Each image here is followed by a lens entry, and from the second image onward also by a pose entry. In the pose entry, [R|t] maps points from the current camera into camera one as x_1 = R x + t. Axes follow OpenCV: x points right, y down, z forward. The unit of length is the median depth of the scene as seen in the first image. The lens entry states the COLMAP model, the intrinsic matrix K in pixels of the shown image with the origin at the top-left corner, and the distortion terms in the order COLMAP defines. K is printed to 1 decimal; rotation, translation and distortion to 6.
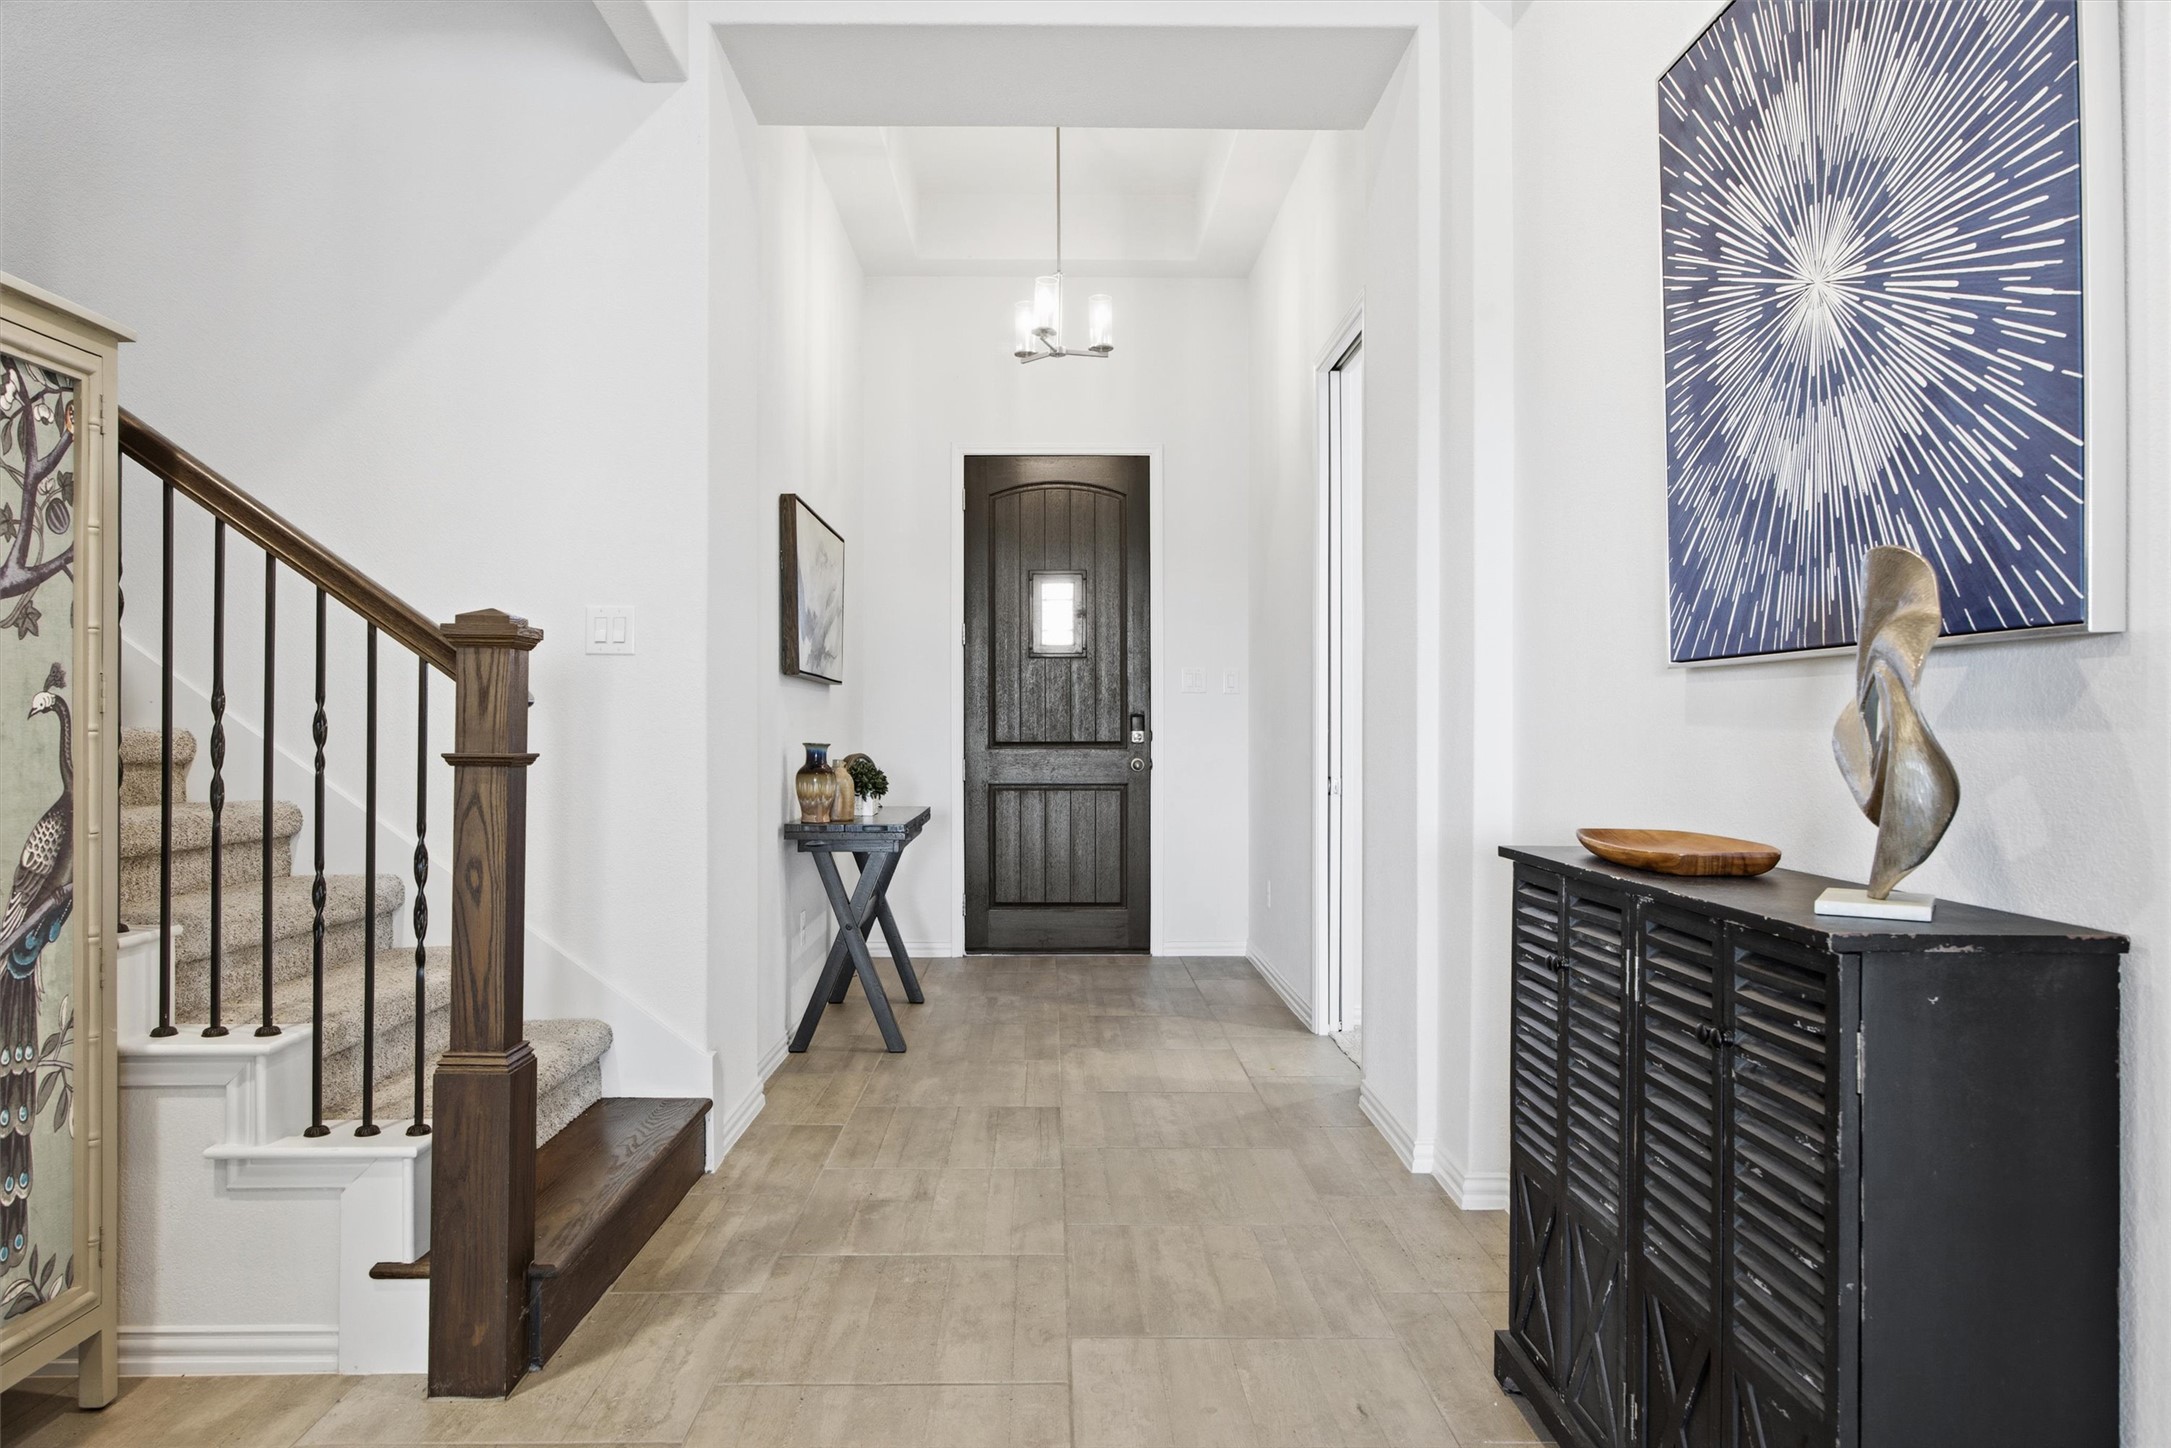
lens RADIAL K [[1199.8, 0, 1086.1], [0, 1199.8, 725.6], [0, 0, 1]] dist [0.000913, -0.001892]
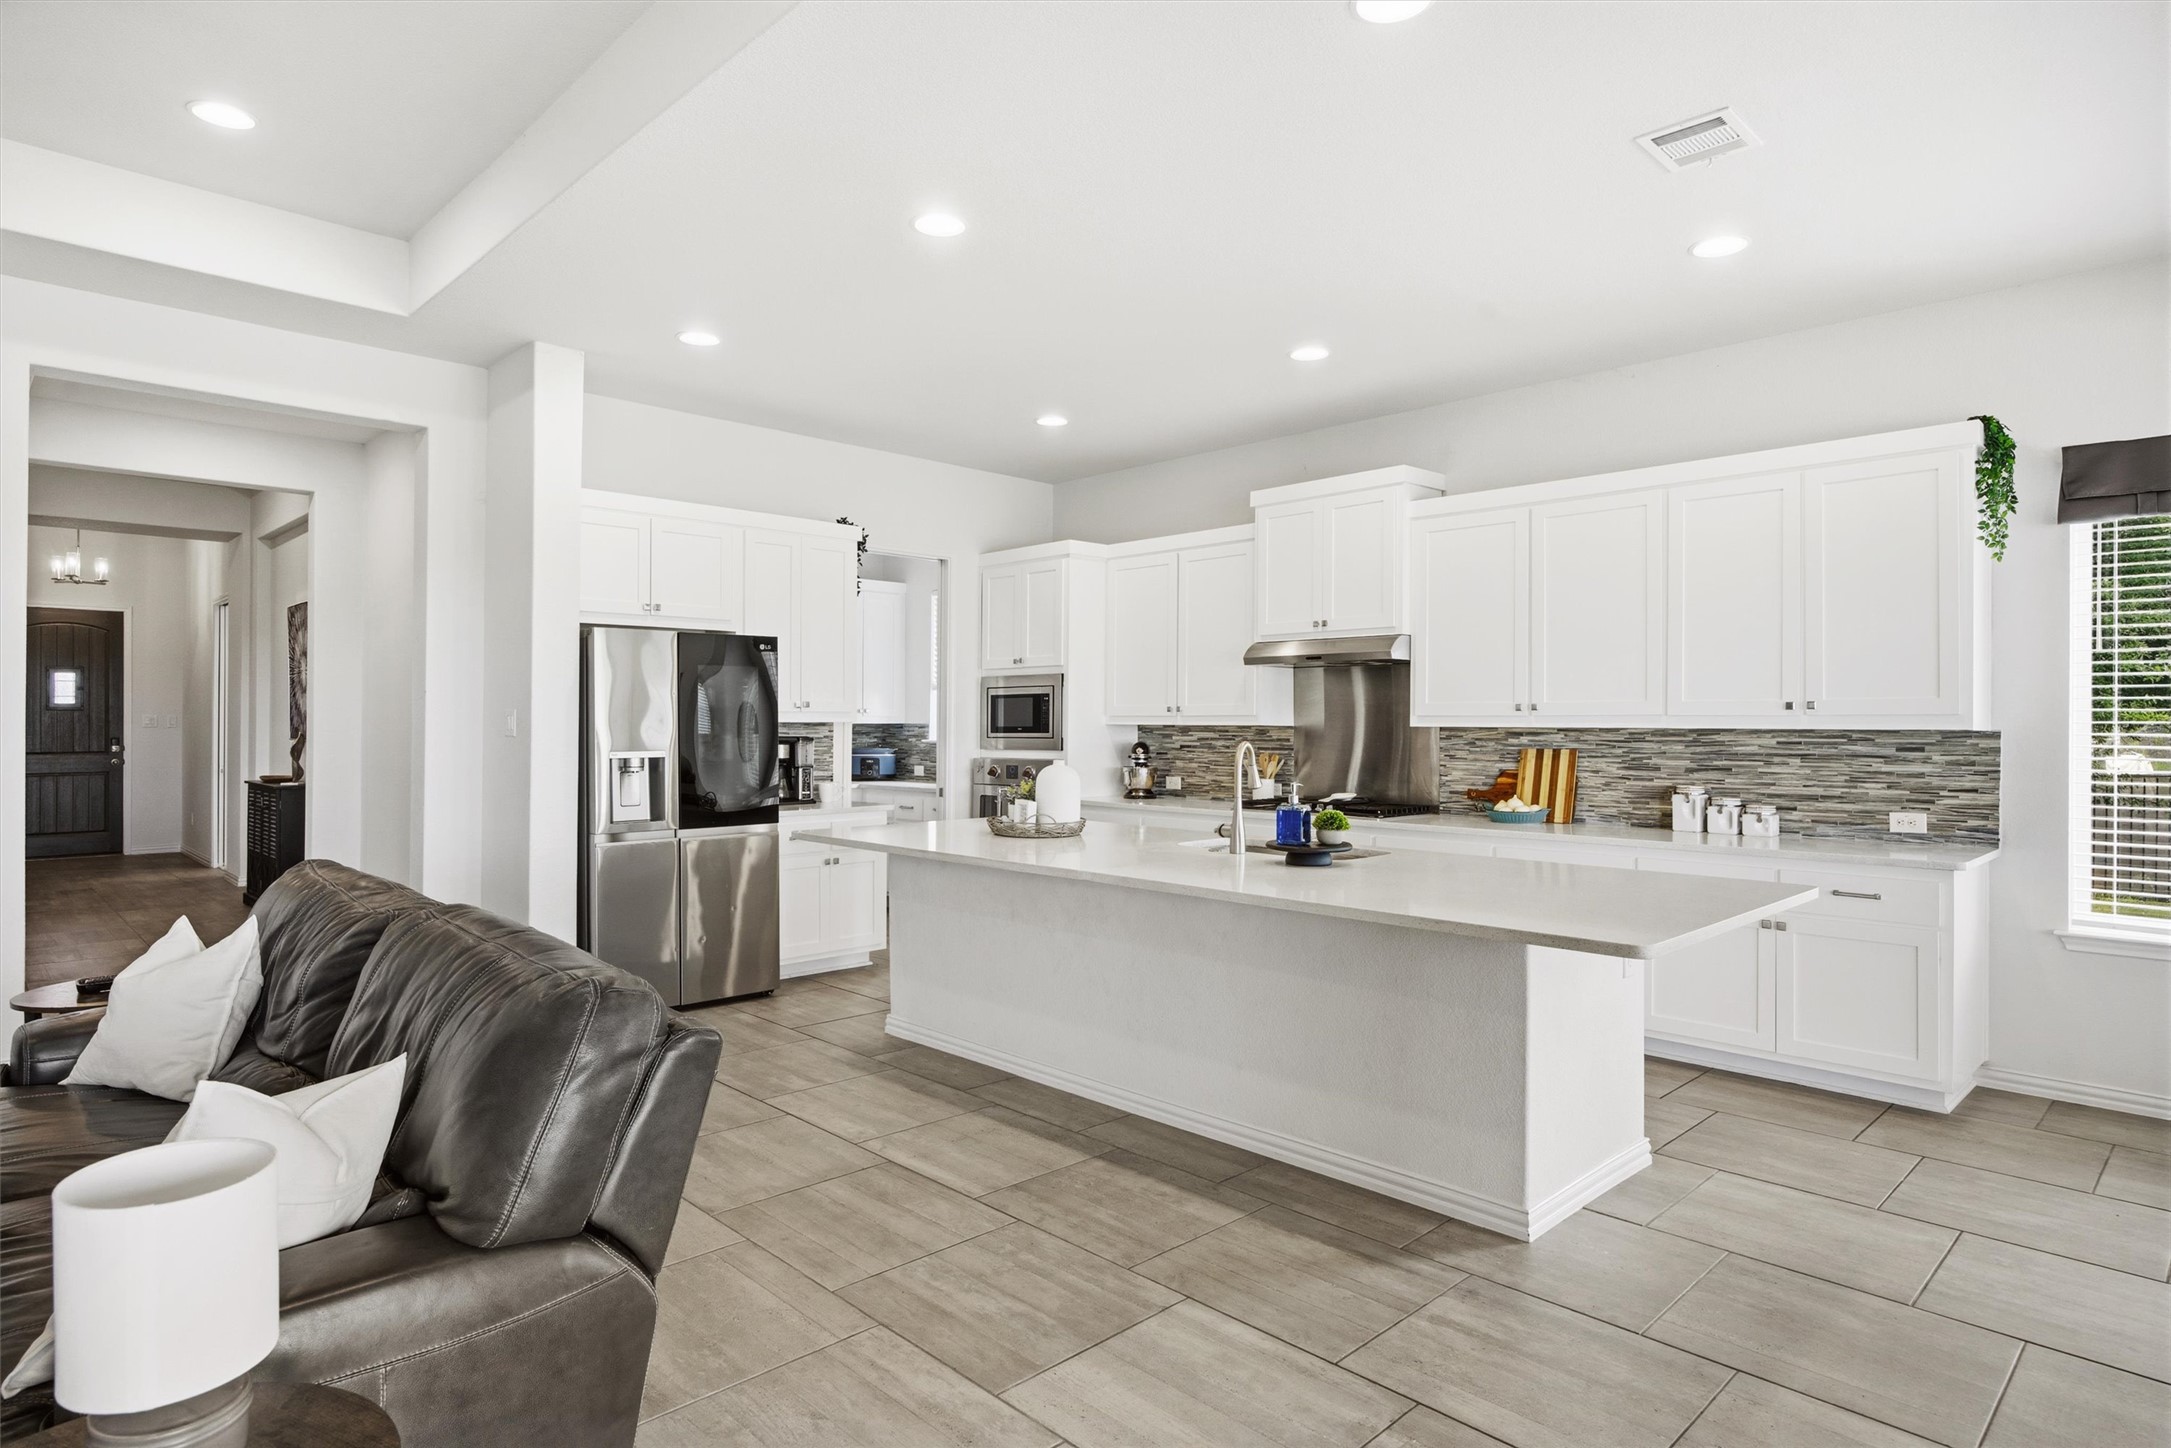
lens RADIAL K [[1199.8, 0, 1063.5], [0, 1199.8, 731.9], [0, 0, 1]] dist [0.000913, -0.001892]
pose [[0.729260, -0.000801, 0.684236, -0.178438], [-0.009879, 0.999883, 0.011700, -0.059431], [-0.684165, -0.015292, 0.729167, -1.601967]]
